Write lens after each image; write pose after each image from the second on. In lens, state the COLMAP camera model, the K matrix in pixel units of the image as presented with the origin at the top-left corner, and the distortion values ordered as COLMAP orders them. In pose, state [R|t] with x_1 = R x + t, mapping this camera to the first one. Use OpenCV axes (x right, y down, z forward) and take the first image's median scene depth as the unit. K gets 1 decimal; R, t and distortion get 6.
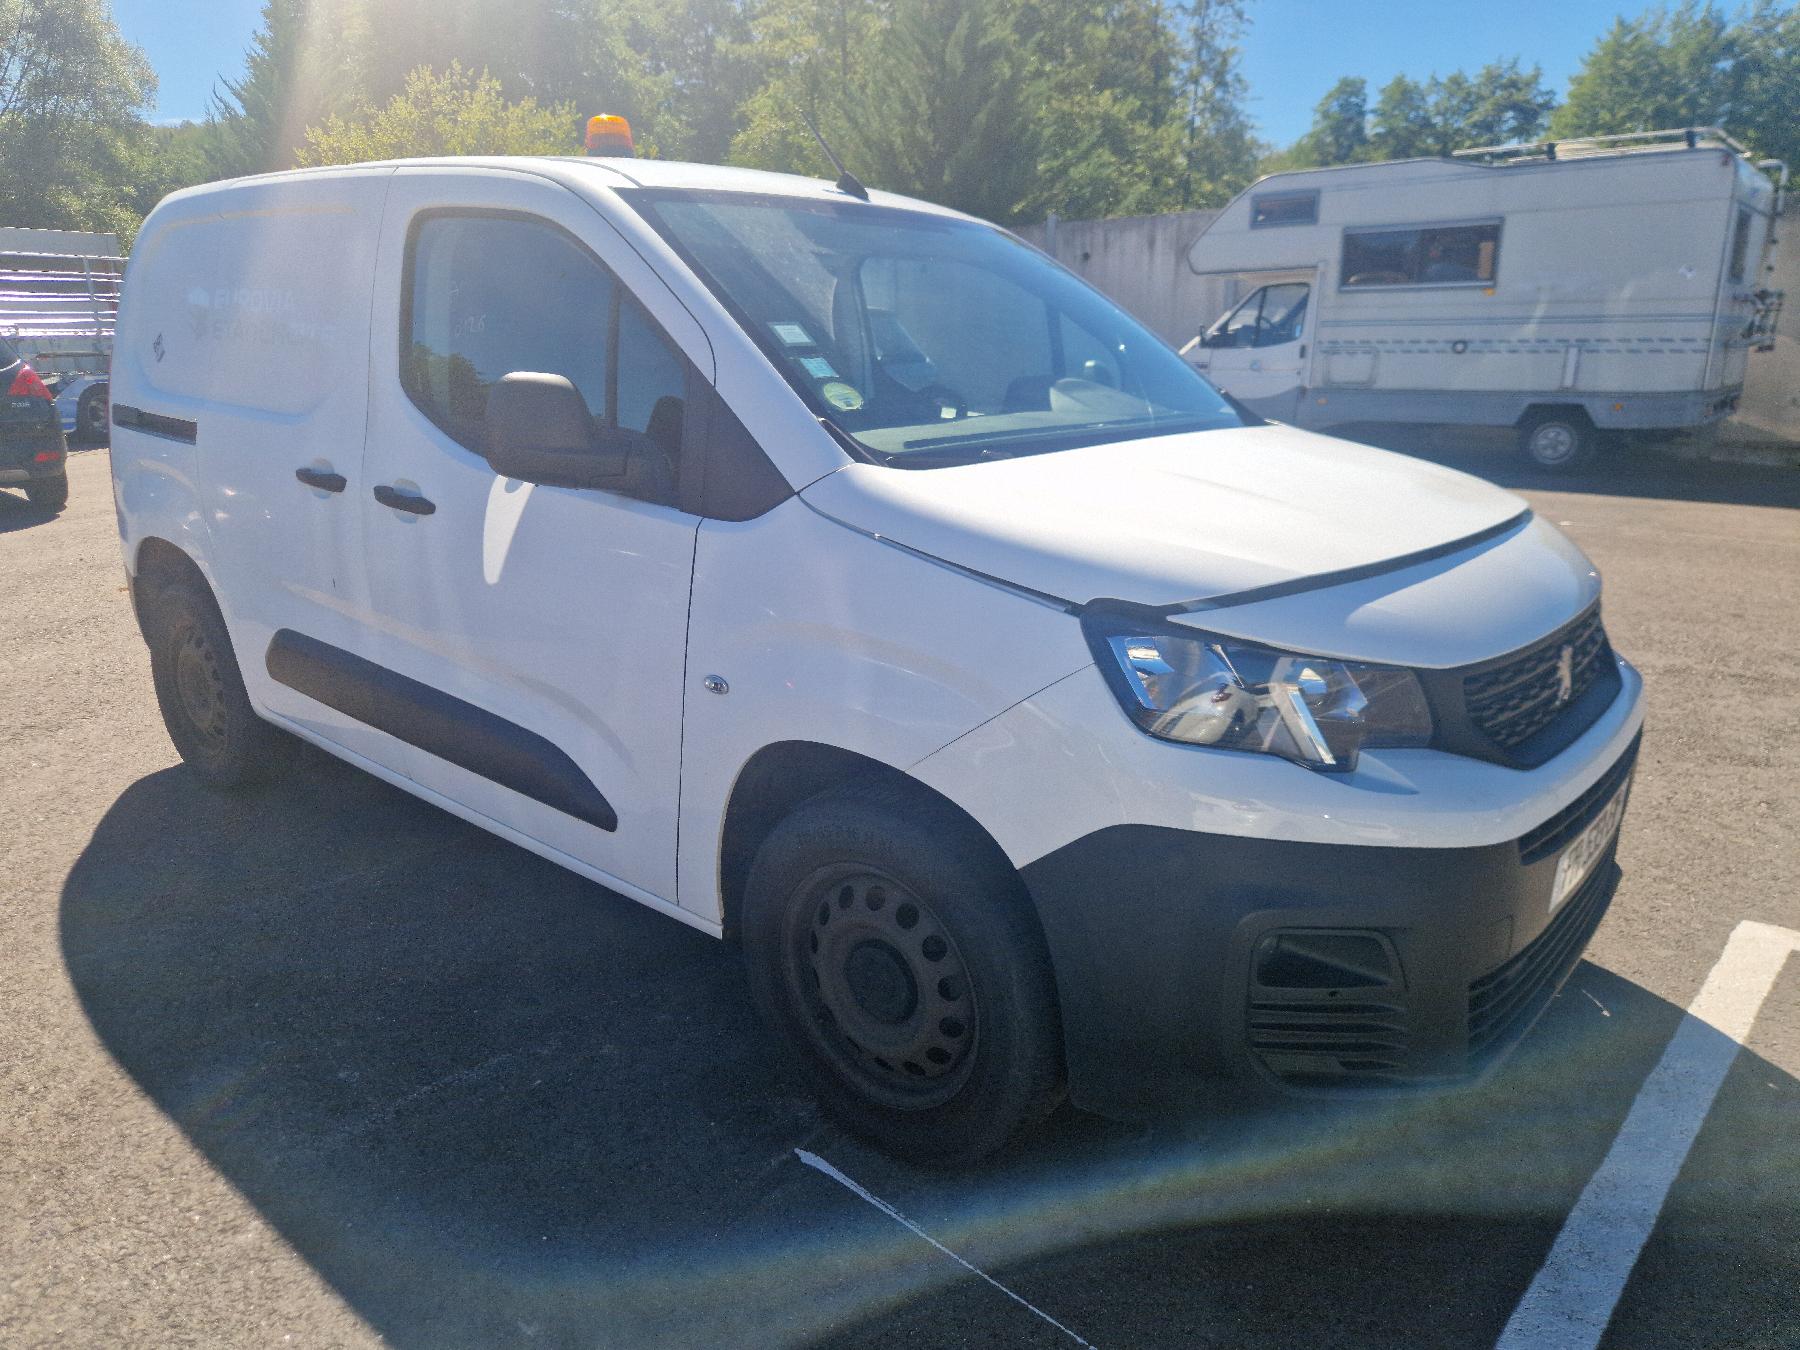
lens RADIAL K [[1194.3, 0, 900.0], [0, 1194.3, 675.0], [0, 0, 1]] dist [0.055892, -0.048509]
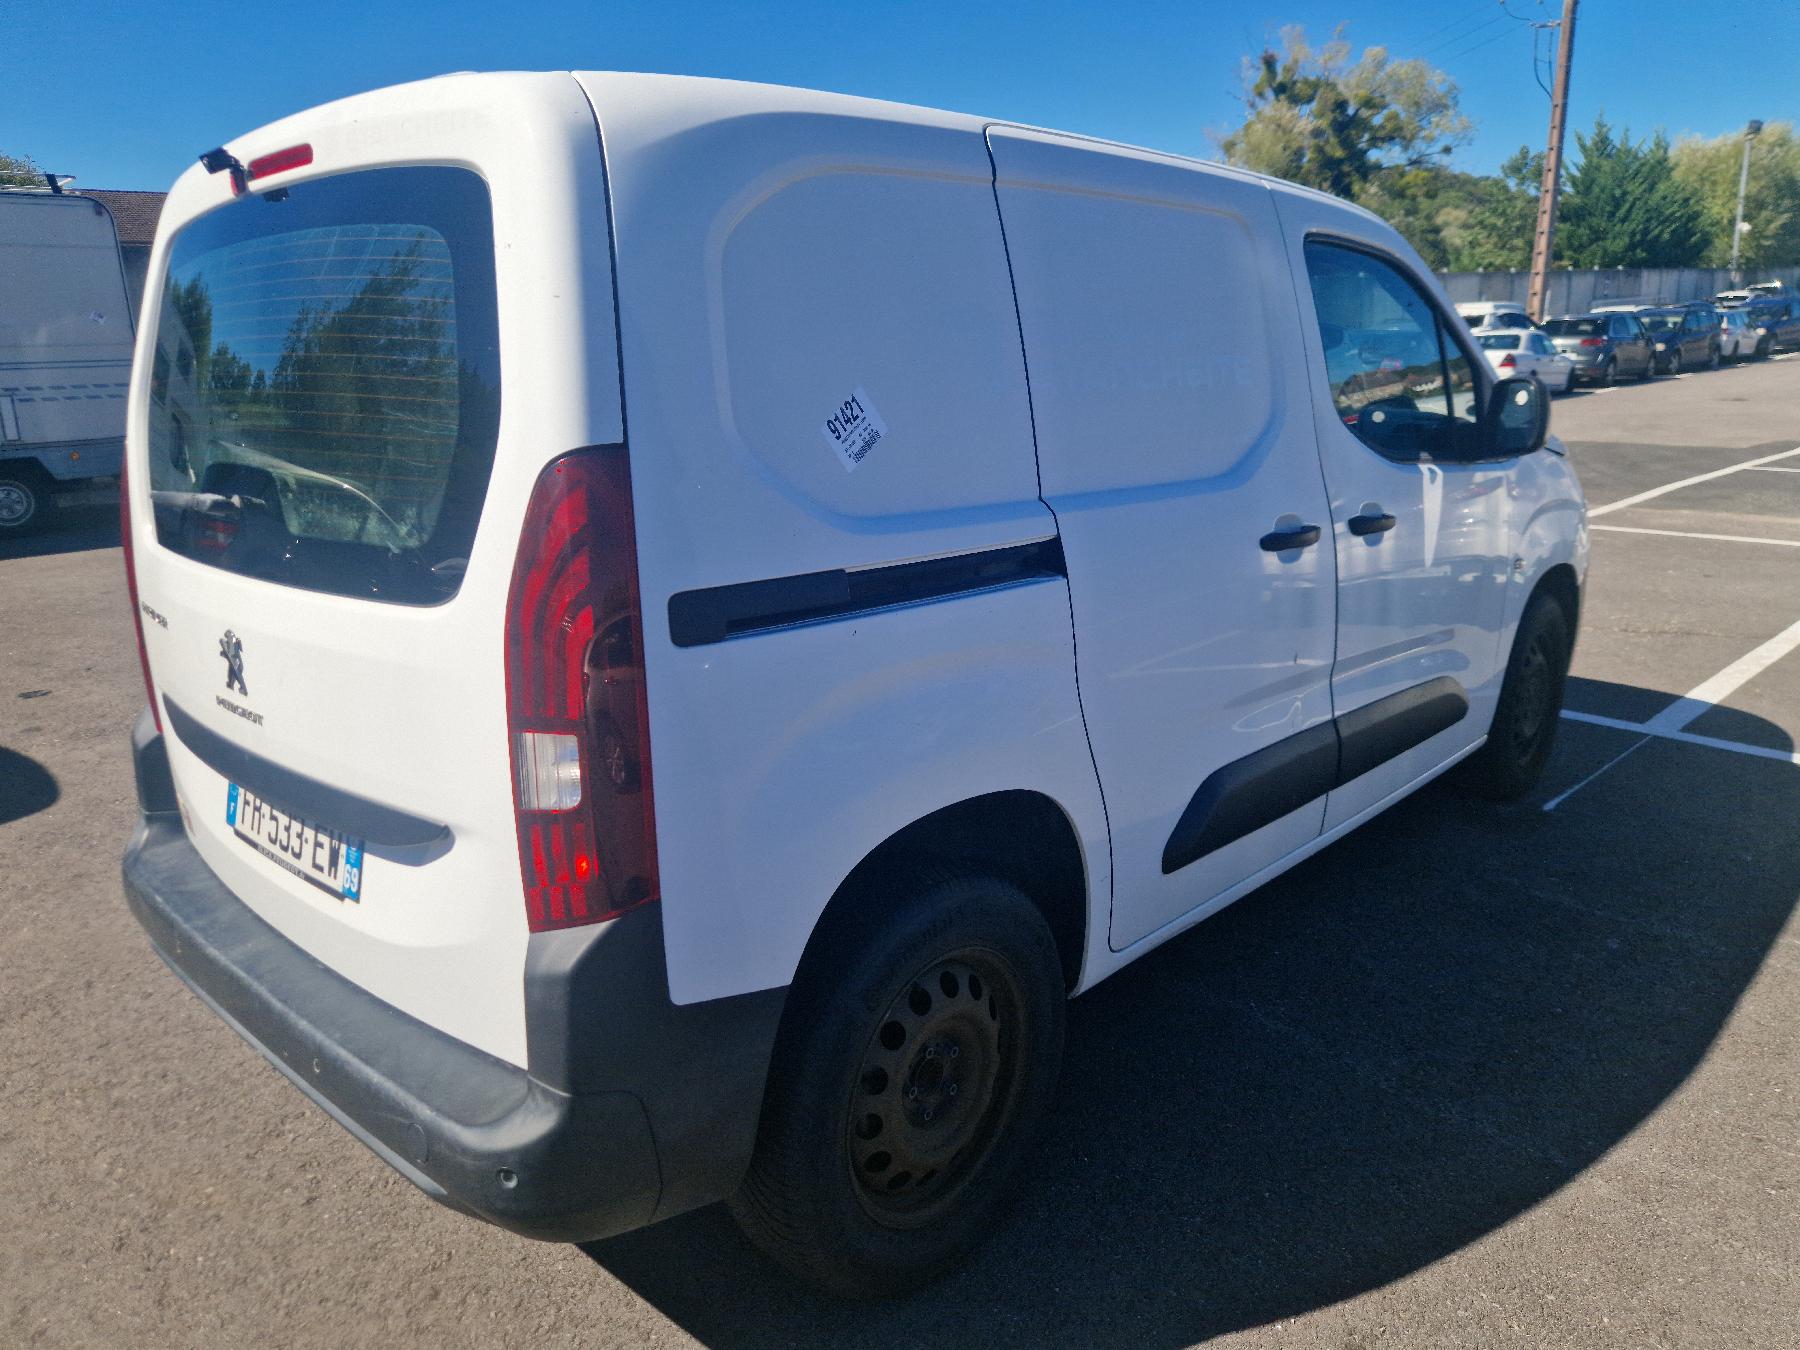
lens RADIAL K [[1203.8, 0, 900.0], [0, 1203.8, 675.0], [0, 0, 1]] dist [0.073697, -0.052264]
pose [[0.070185, -0.260427, 0.962939, -0.331077], [0.301777, 0.925630, 0.228341, -0.087010], [-0.950792, 0.274567, 0.143557, 0.289773]]
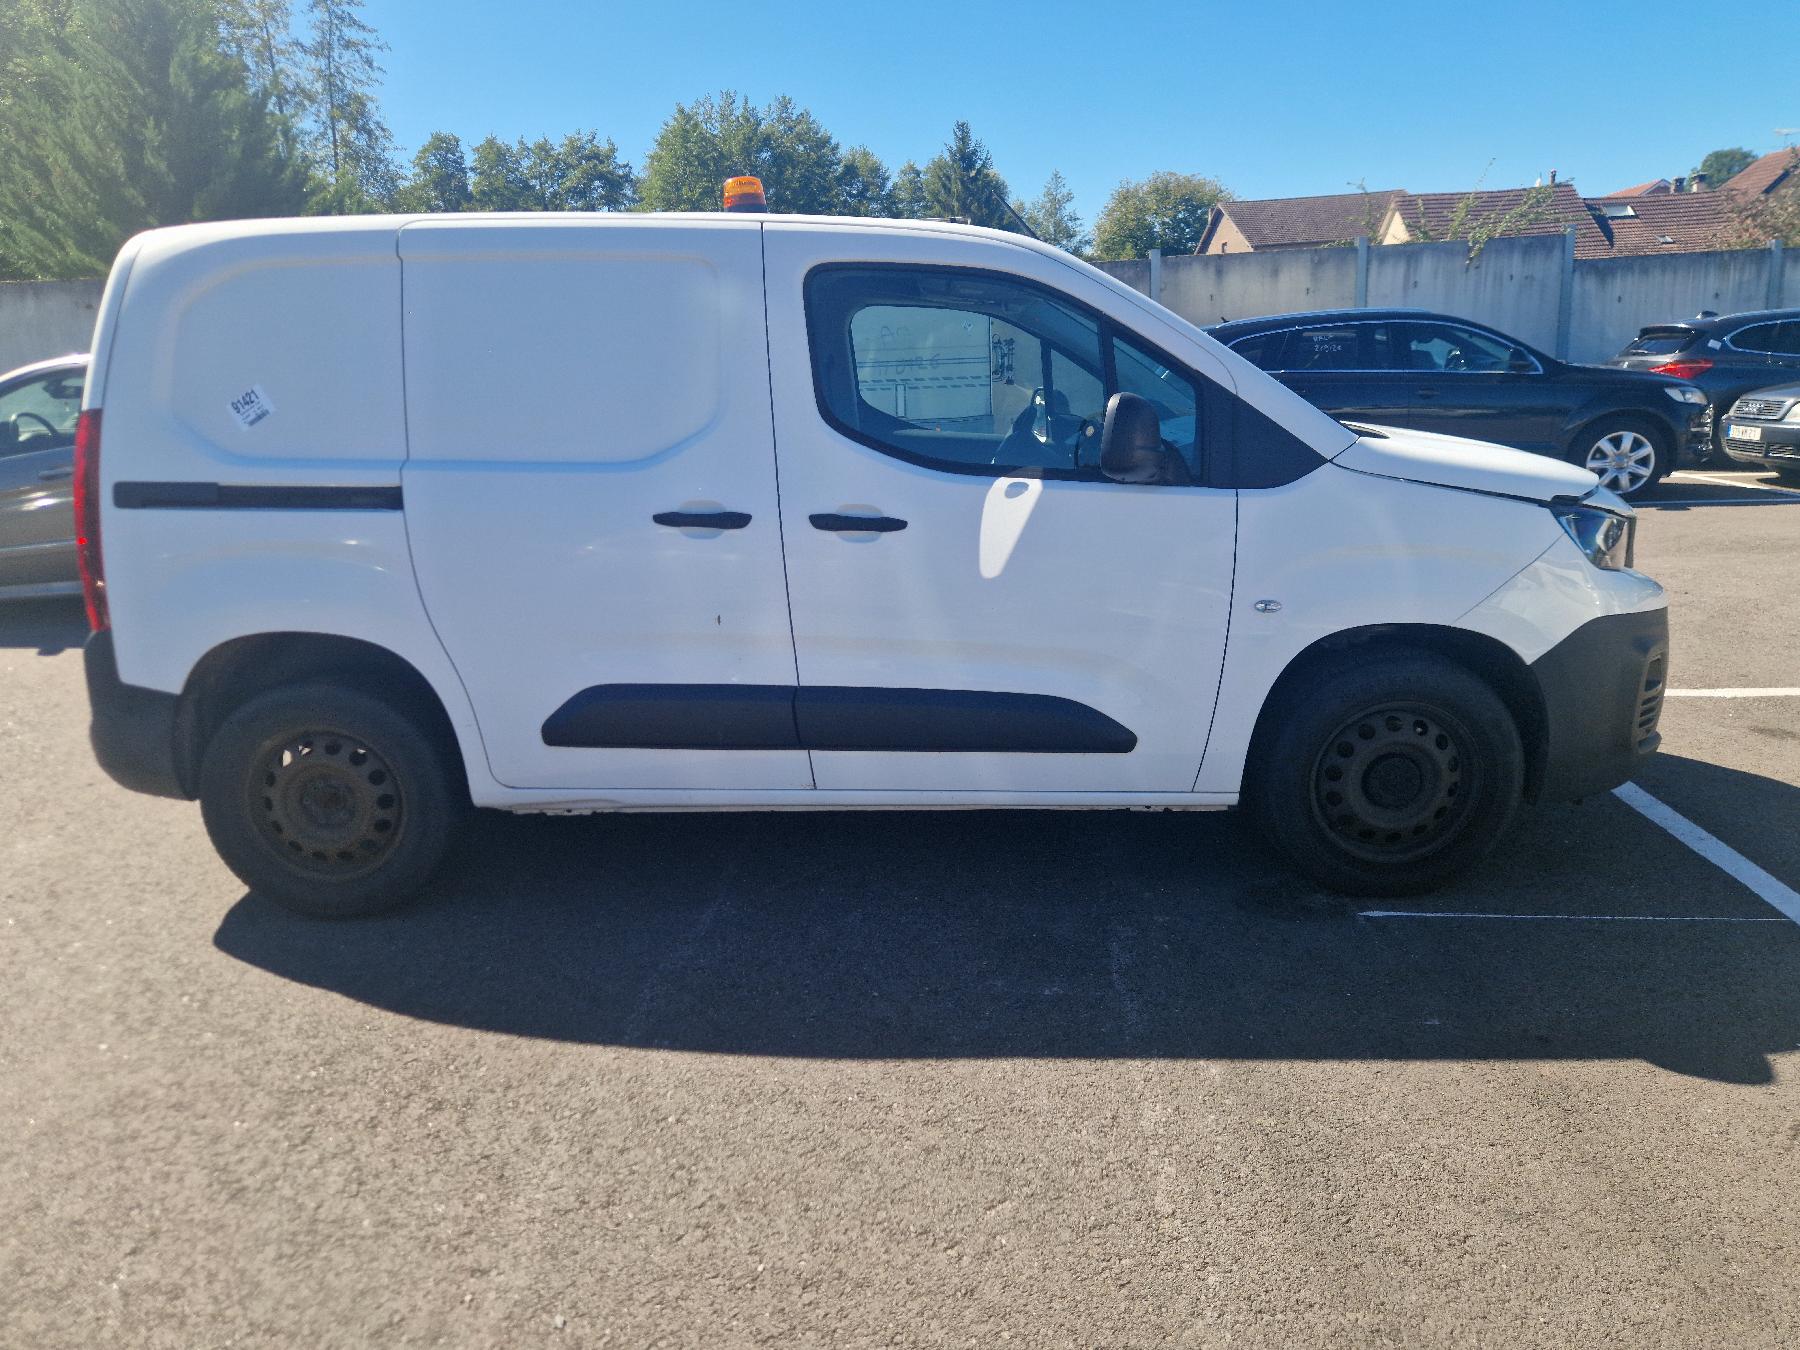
lens RADIAL K [[1203.8, 0, 900.0], [0, 1203.8, 675.0], [0, 0, 1]] dist [0.073697, -0.052264]
pose [[0.783371, -0.174201, 0.596643, -0.244697], [0.199444, 0.979612, 0.024153, -0.005959], [-0.588686, 0.100076, 0.802143, 0.021931]]
